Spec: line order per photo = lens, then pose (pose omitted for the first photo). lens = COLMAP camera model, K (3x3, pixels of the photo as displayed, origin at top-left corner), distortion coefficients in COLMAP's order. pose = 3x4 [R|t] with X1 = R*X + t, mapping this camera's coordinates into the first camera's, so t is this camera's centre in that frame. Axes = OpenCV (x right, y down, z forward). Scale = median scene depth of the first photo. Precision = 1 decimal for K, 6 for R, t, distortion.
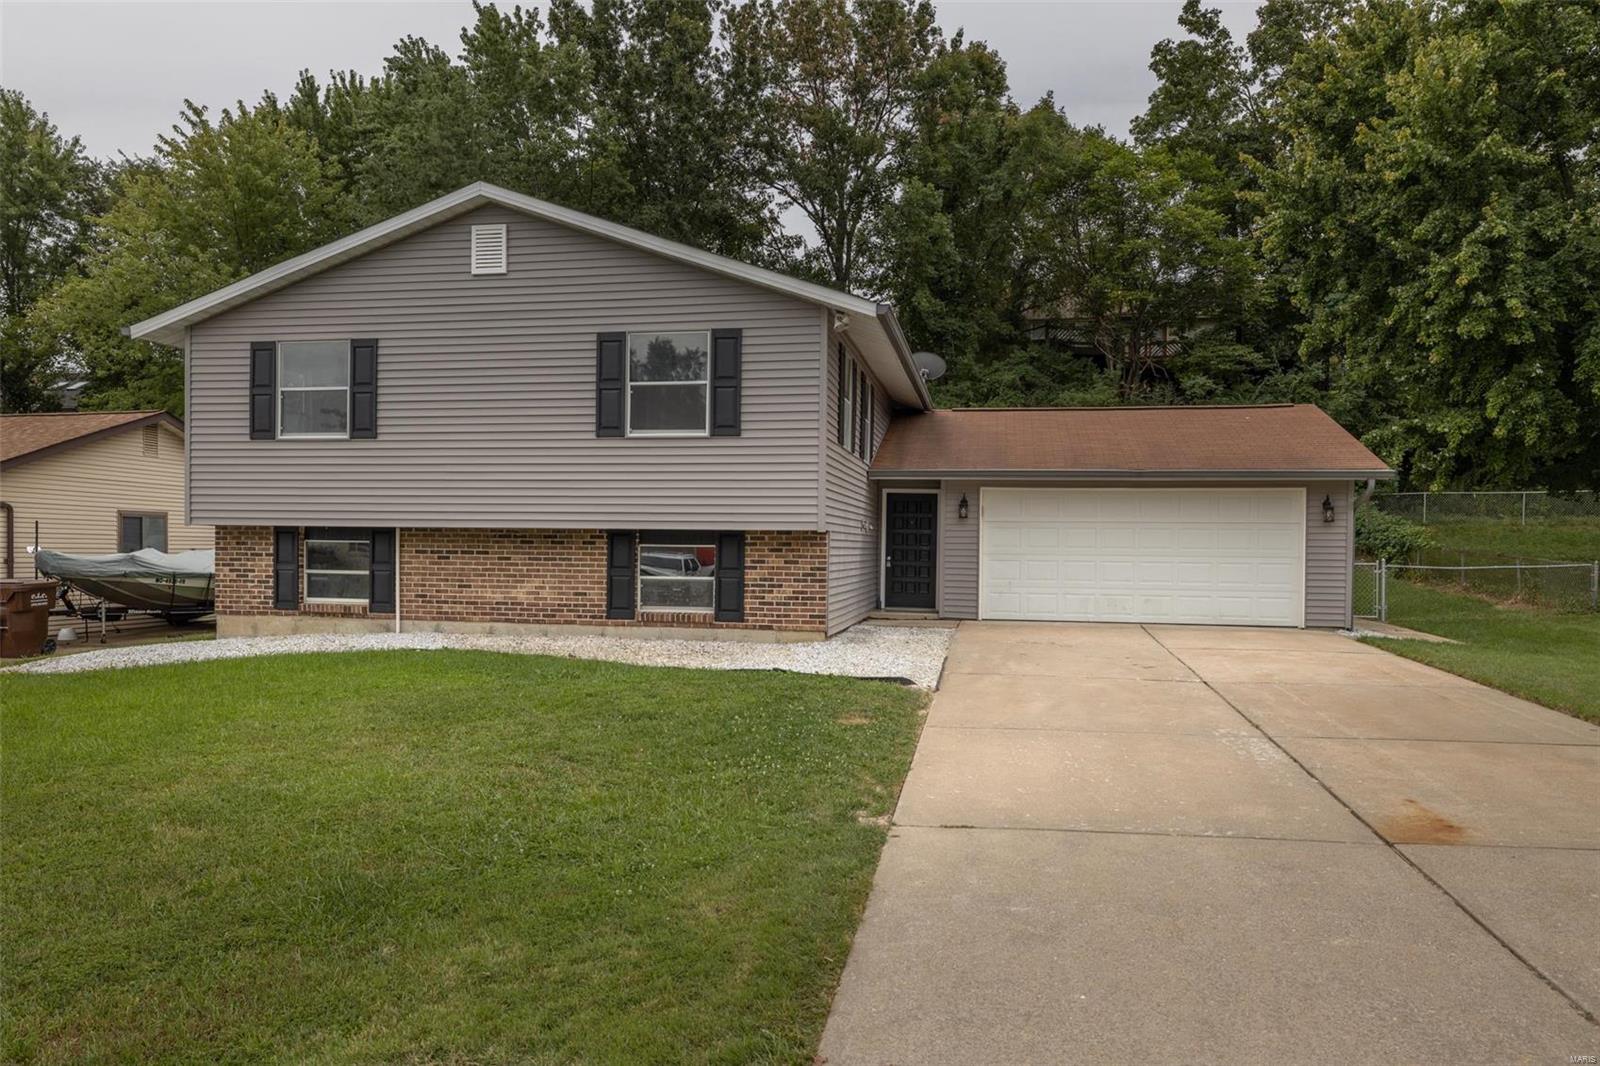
lens RADIAL K [[1158.3, 0, 800.0], [0, 1158.3, 533.0], [0, 0, 1]] dist [0.000803, 0.001025]
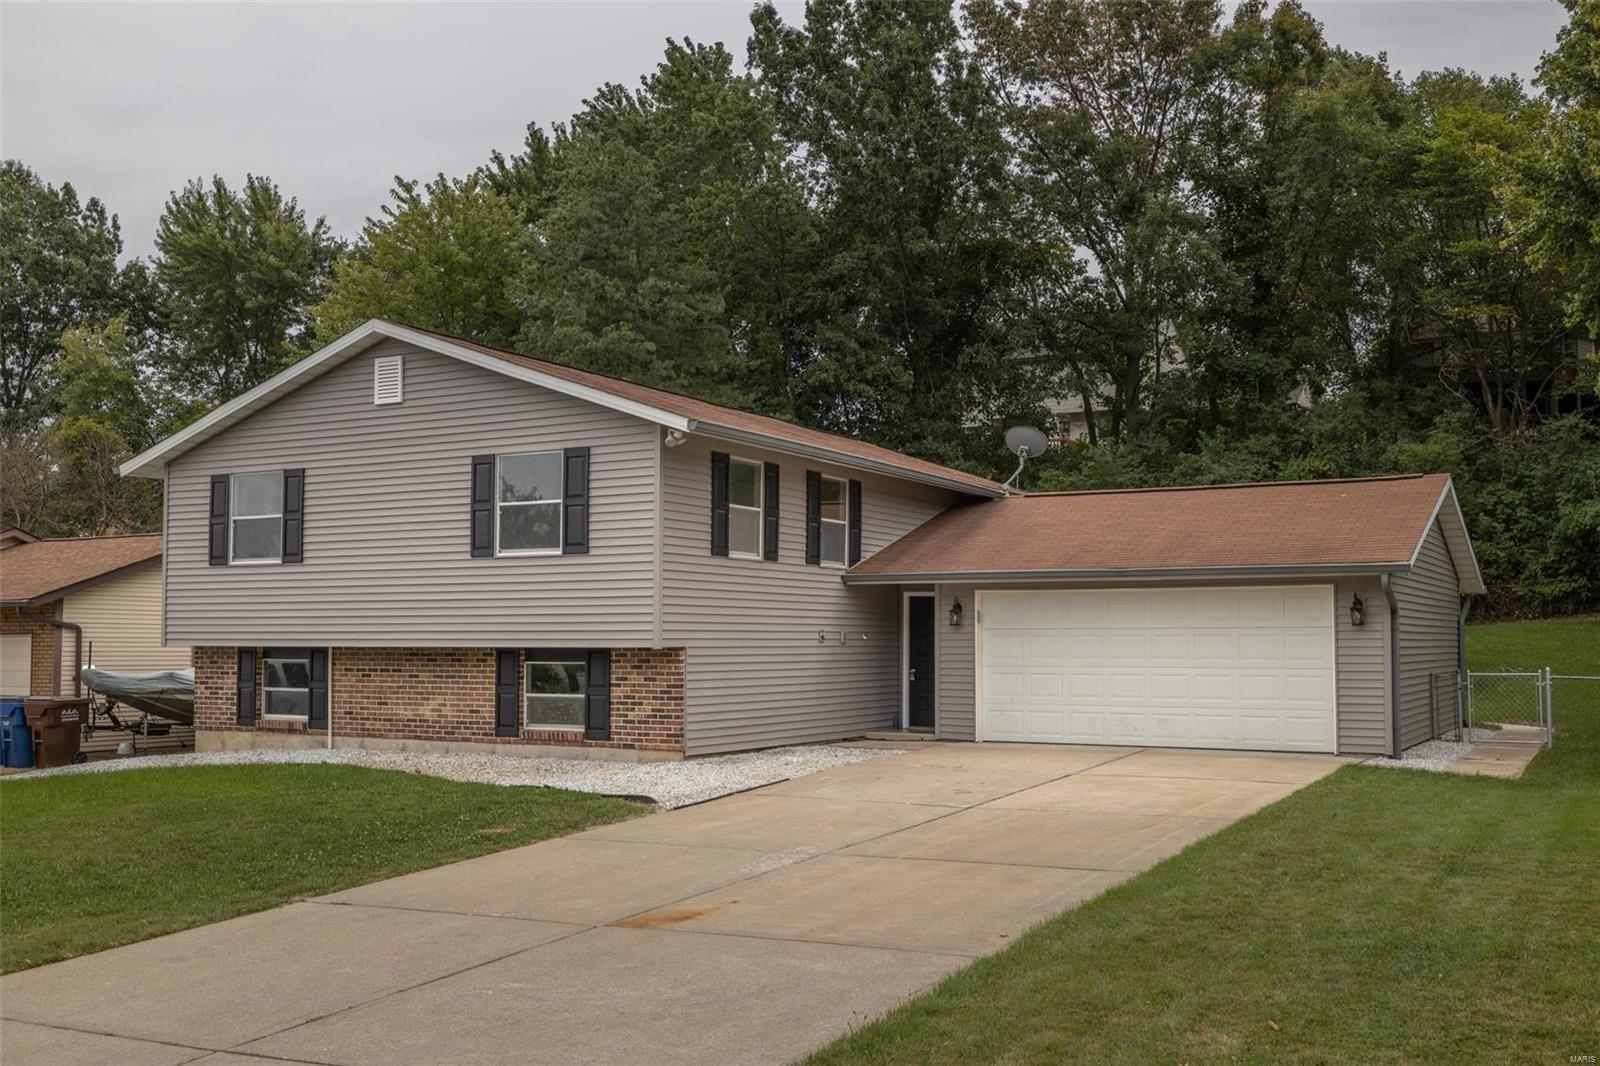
lens RADIAL K [[1510.5, 0, 800.0], [0, 1510.5, 533.0], [0, 0, 1]] dist [0.000846, 0.006875]
pose [[0.955503, -0.032117, -0.293228, 0.467183], [0.013651, 0.997805, -0.064804, -0.013130], [0.294666, 0.057917, 0.953844, -0.178576]]
